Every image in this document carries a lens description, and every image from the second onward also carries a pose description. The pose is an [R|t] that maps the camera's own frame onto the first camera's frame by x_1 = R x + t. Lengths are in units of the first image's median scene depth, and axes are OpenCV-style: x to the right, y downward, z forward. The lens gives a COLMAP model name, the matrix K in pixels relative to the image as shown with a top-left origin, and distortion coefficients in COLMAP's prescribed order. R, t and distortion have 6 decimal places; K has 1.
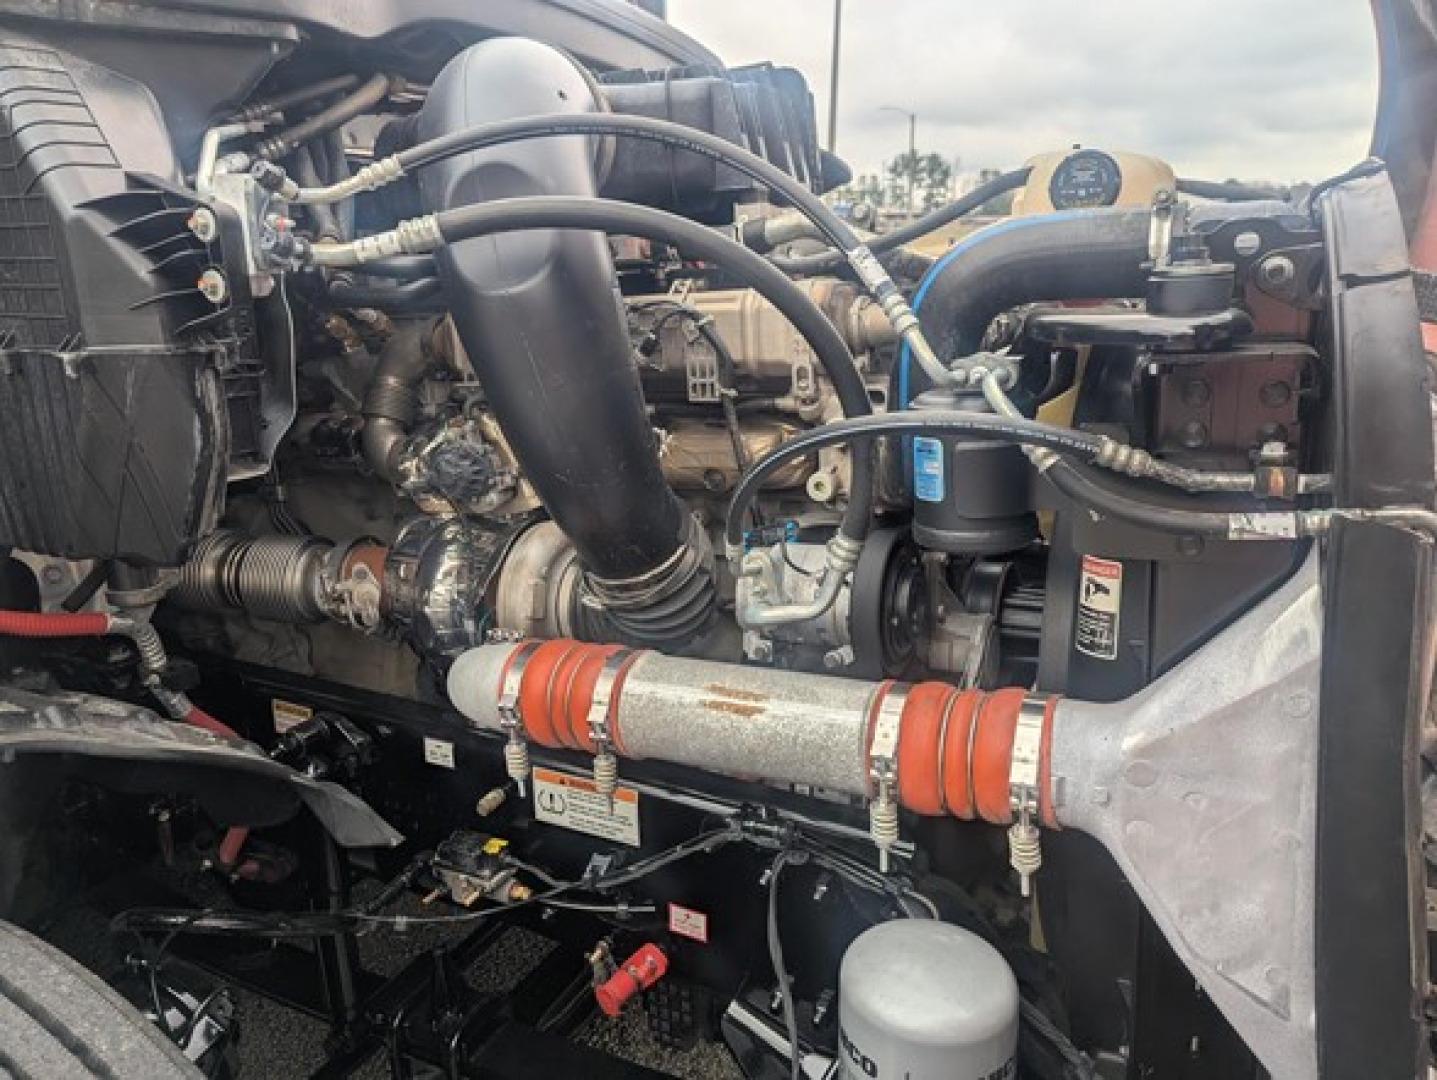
lens RADIAL K [[1017.5, 0, 701.1], [0, 1017.5, 549.0], [0, 0, 1]] dist [0.067292, -0.061496]
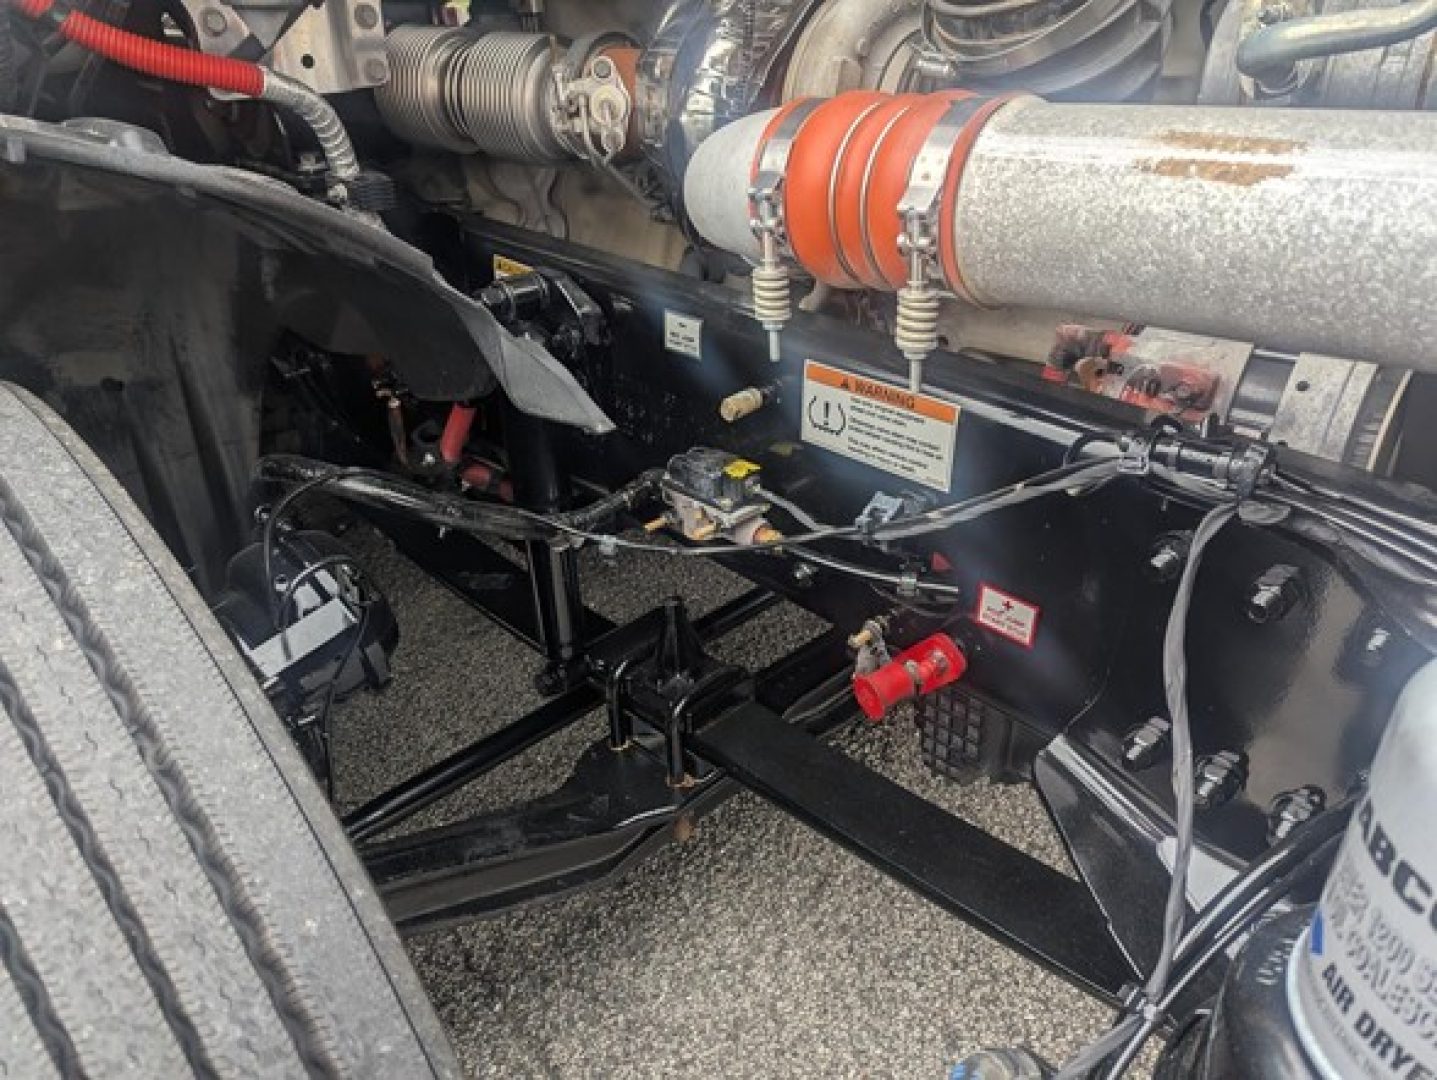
lens RADIAL K [[1017.5, 0, 701.1], [0, 1017.5, 549.0], [0, 0, 1]] dist [0.067292, -0.061496]
pose [[0.947007, 0.164448, -0.275925, -0.023125], [-0.089661, 0.960198, 0.264539, 0.159413], [0.308446, -0.225781, 0.924059, 0.325557]]
